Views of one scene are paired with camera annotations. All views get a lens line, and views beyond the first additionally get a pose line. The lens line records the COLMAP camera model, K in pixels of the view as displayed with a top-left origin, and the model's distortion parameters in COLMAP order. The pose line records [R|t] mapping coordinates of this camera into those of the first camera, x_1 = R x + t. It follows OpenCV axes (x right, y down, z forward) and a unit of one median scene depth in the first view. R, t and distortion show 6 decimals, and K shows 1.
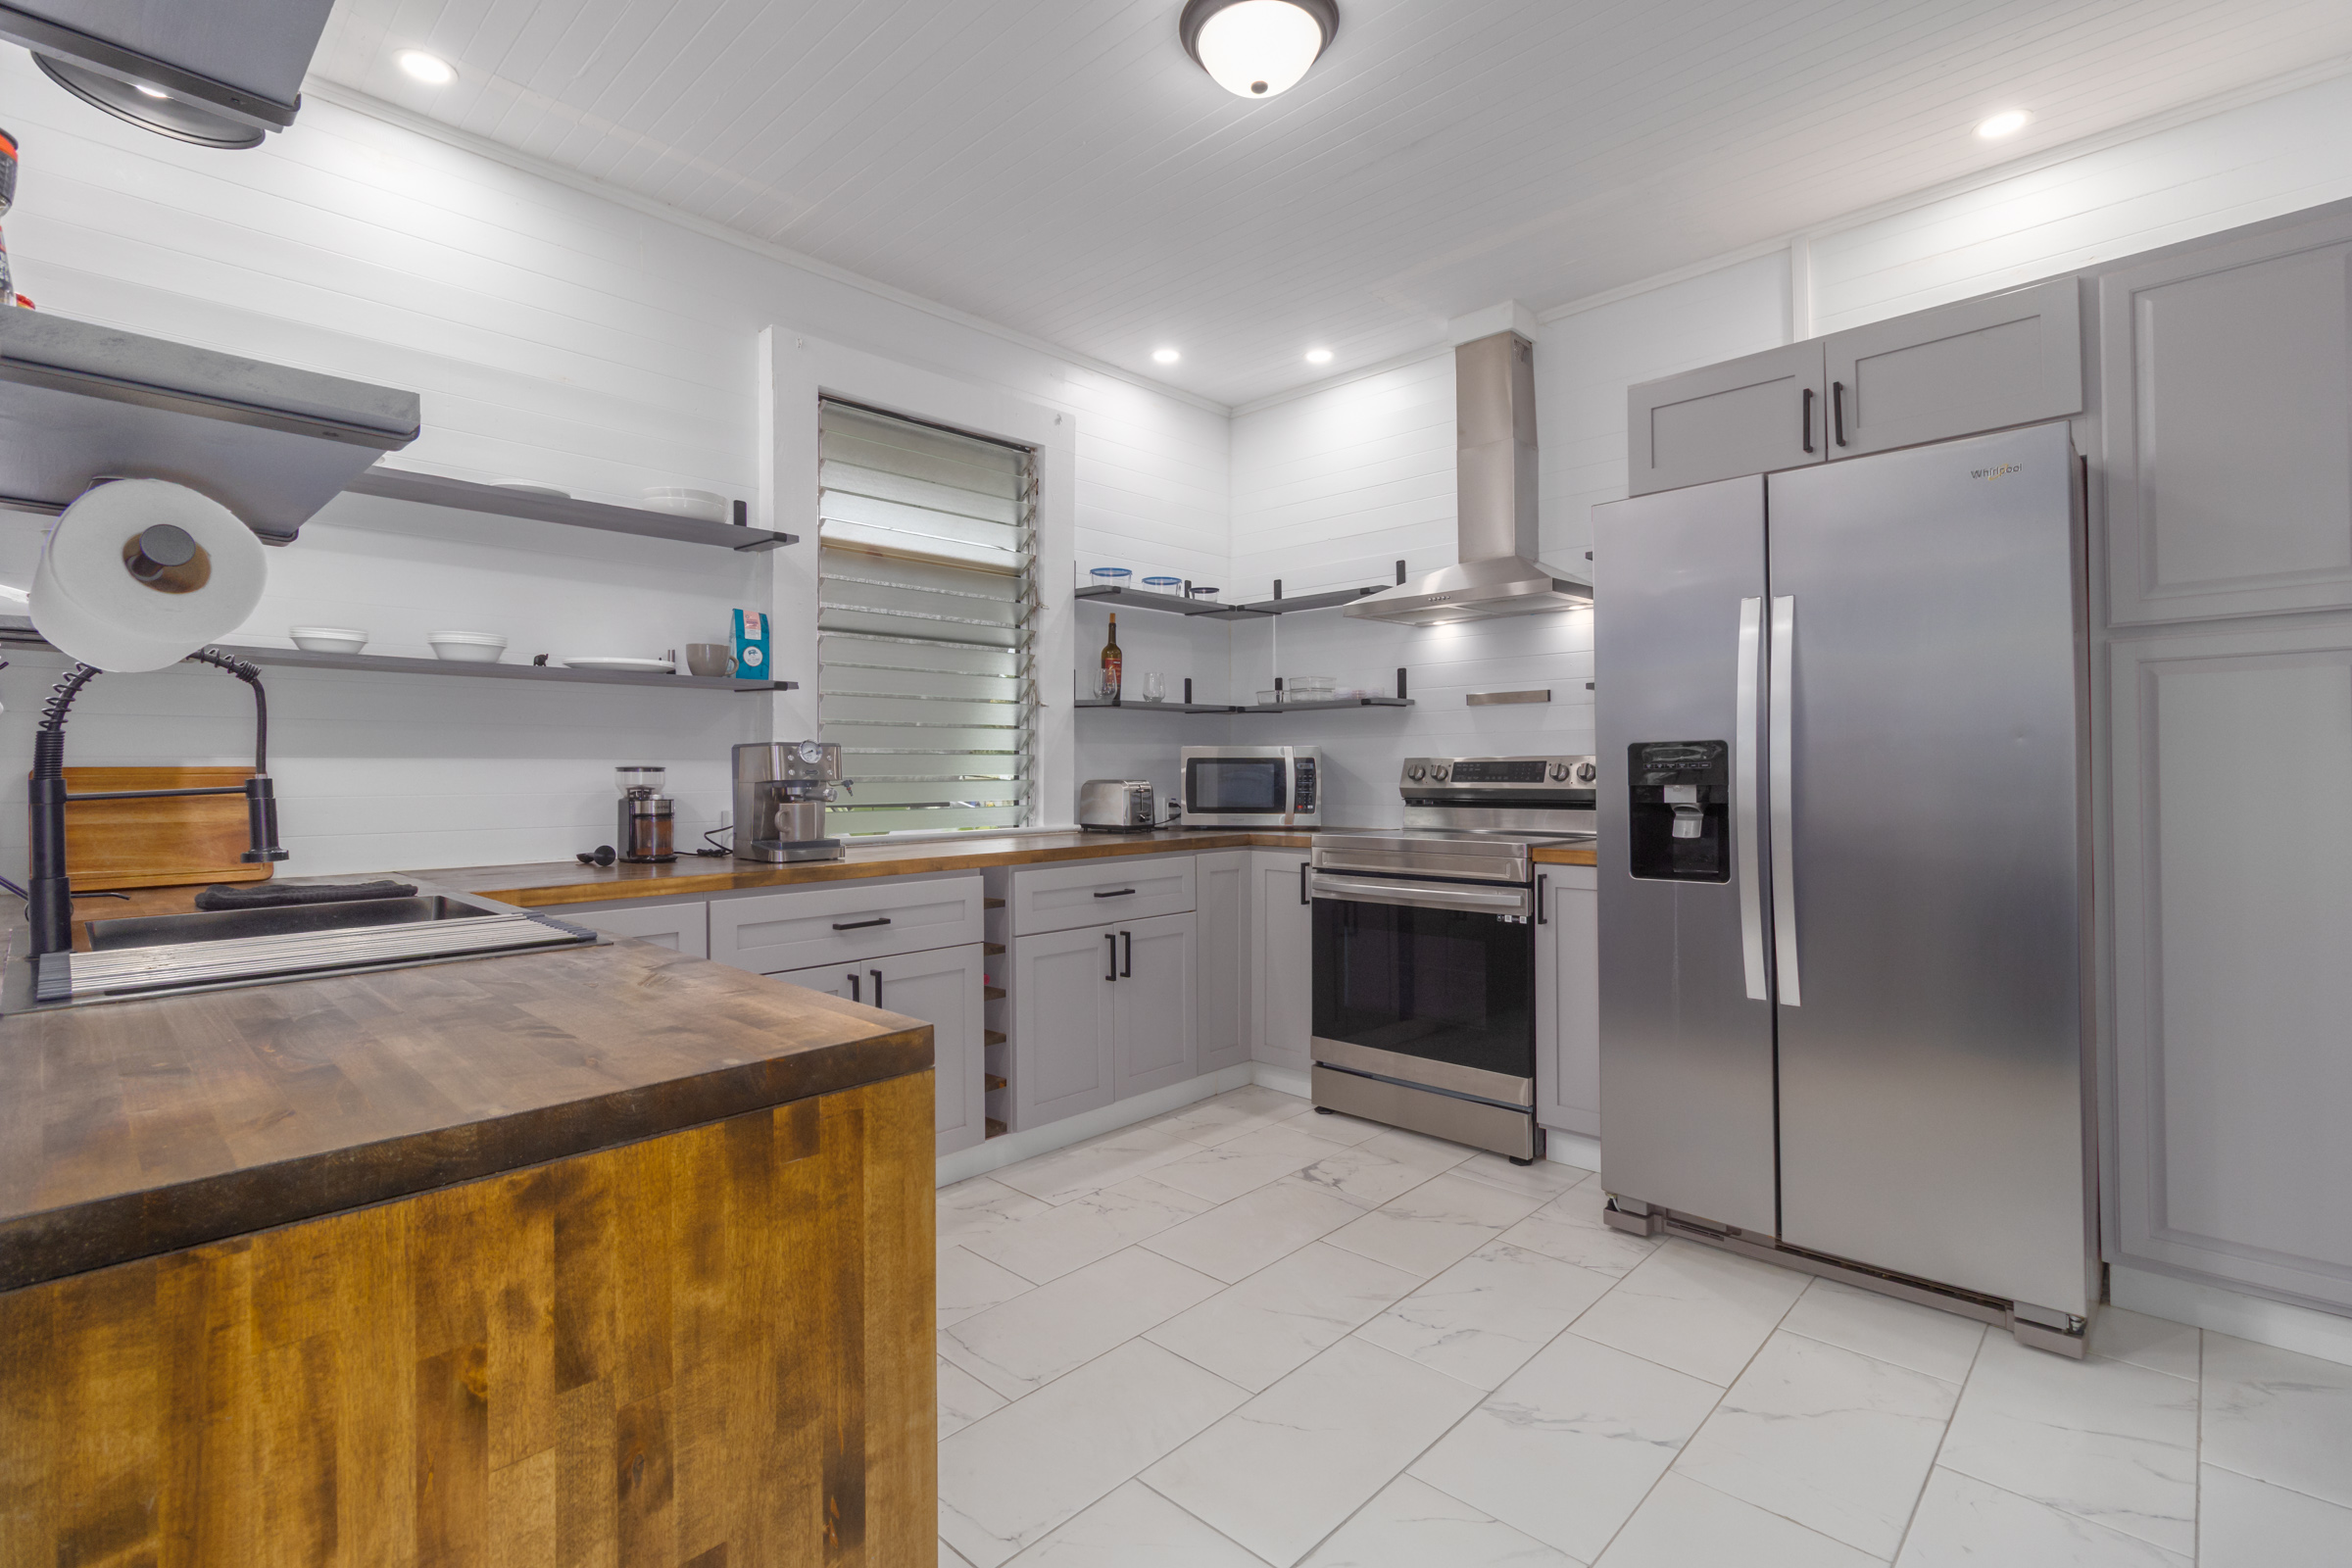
lens RADIAL K [[1079.1, 0, 1170.1], [0, 1079.1, 773.1], [0, 0, 1]] dist [0.002893, 0.000894]
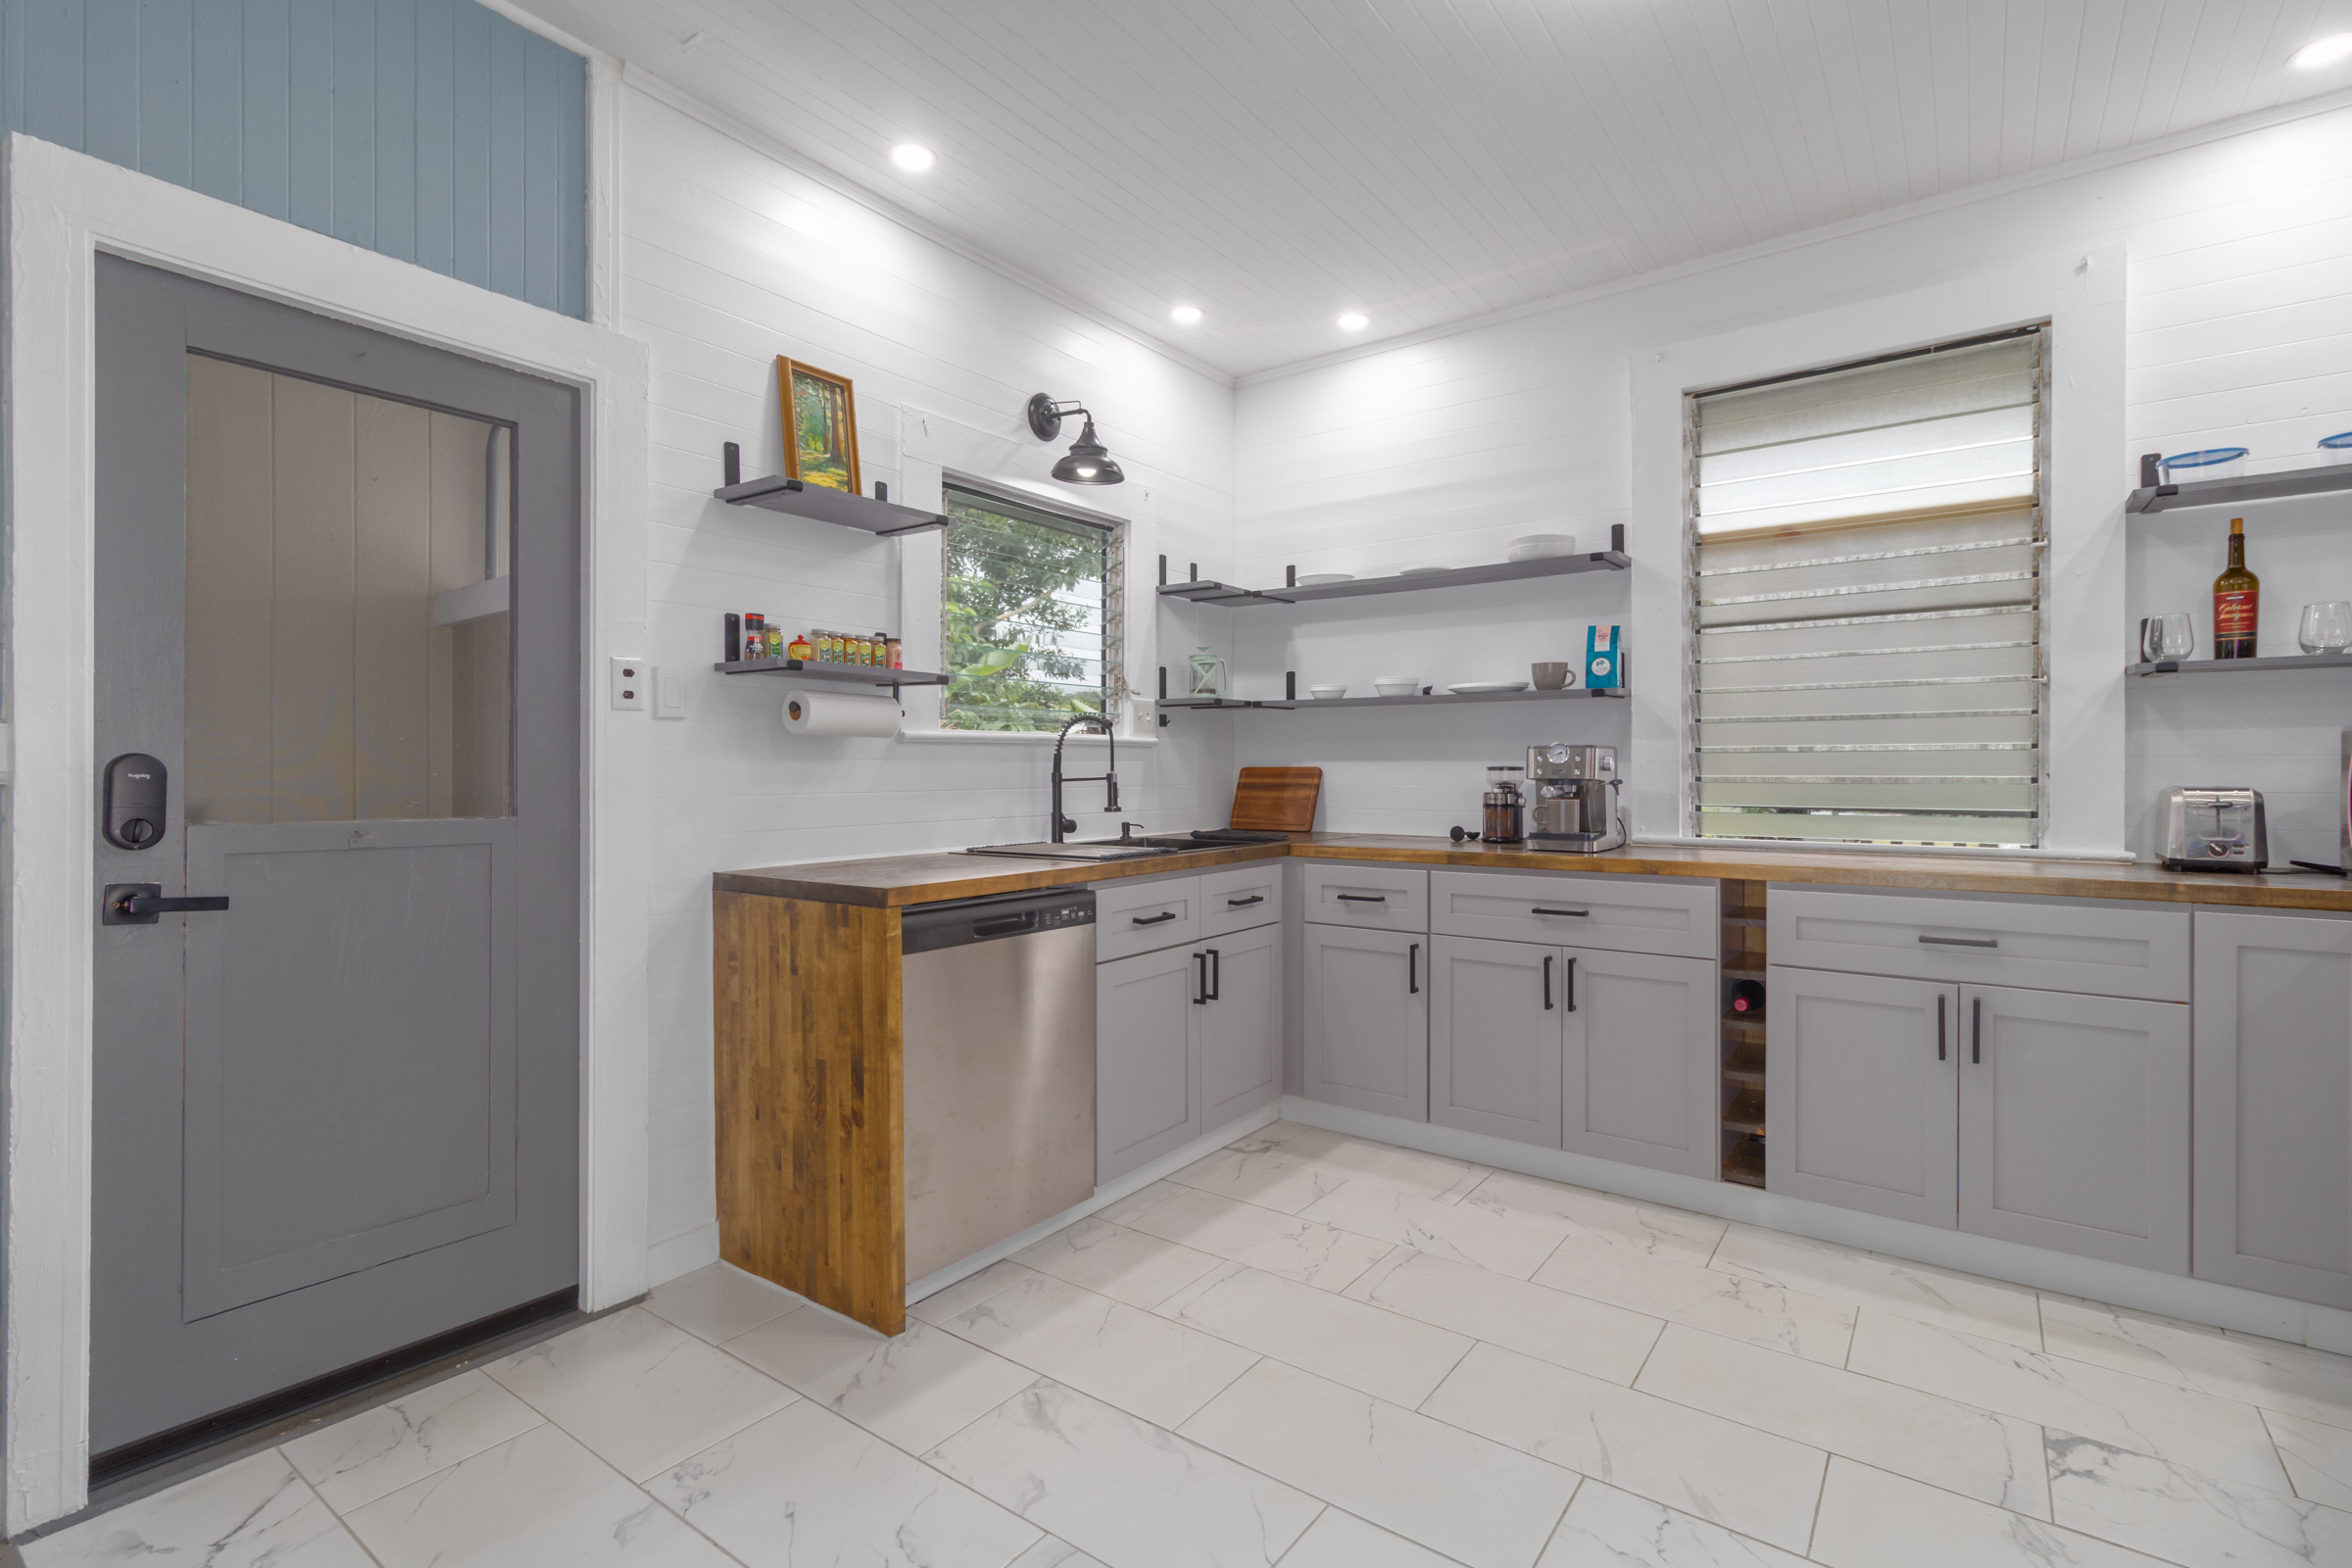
lens RADIAL K [[1079.1, 0, 1170.7], [0, 1079.1, 776.6], [0, 0, 1]] dist [0.002893, 0.000894]
pose [[0.129760, 0.009266, -0.991502, 0.716836], [-0.003385, 0.999955, 0.008902, -0.004248], [0.991540, 0.002201, 0.129786, 0.461224]]
